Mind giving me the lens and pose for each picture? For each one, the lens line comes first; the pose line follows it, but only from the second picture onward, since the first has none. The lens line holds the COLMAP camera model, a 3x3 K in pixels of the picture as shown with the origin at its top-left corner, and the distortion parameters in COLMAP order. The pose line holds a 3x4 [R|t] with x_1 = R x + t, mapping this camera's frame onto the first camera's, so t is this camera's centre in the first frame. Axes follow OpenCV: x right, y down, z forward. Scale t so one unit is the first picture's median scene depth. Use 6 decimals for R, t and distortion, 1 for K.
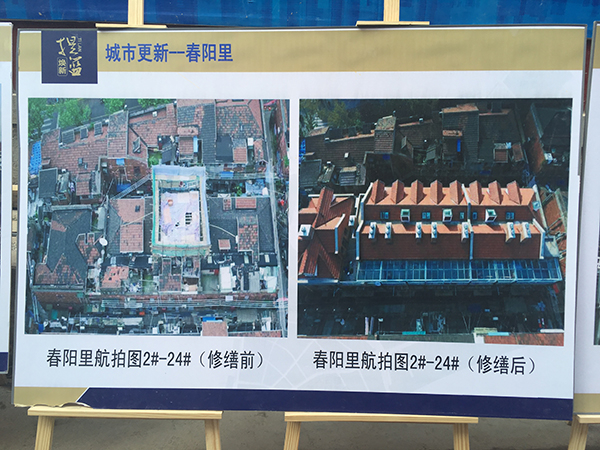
lens RADIAL K [[501.8, 0, 300.0], [0, 501.8, 180.0], [0, 0, 1]] dist [0.044722, -0.001648]
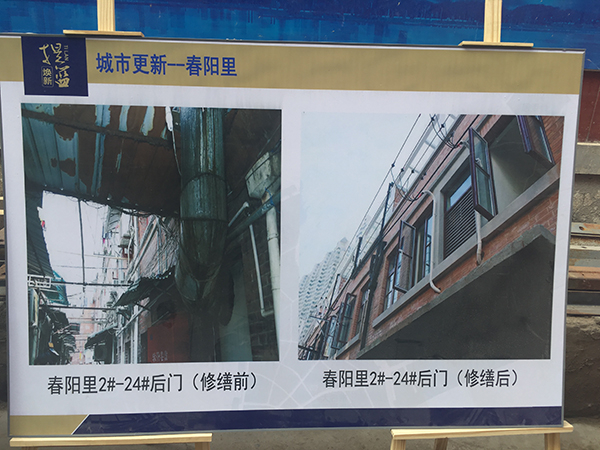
lens RADIAL K [[510.7, 0, 300.0], [0, 510.7, 225.0], [0, 0, 1]] dist [0.055736, -0.007327]
pose [[0.995200, -0.001884, 0.097840, -0.104992], [-0.002992, 0.998762, 0.049662, -0.001121], [-0.097812, -0.049716, 0.993962, 0.001361]]
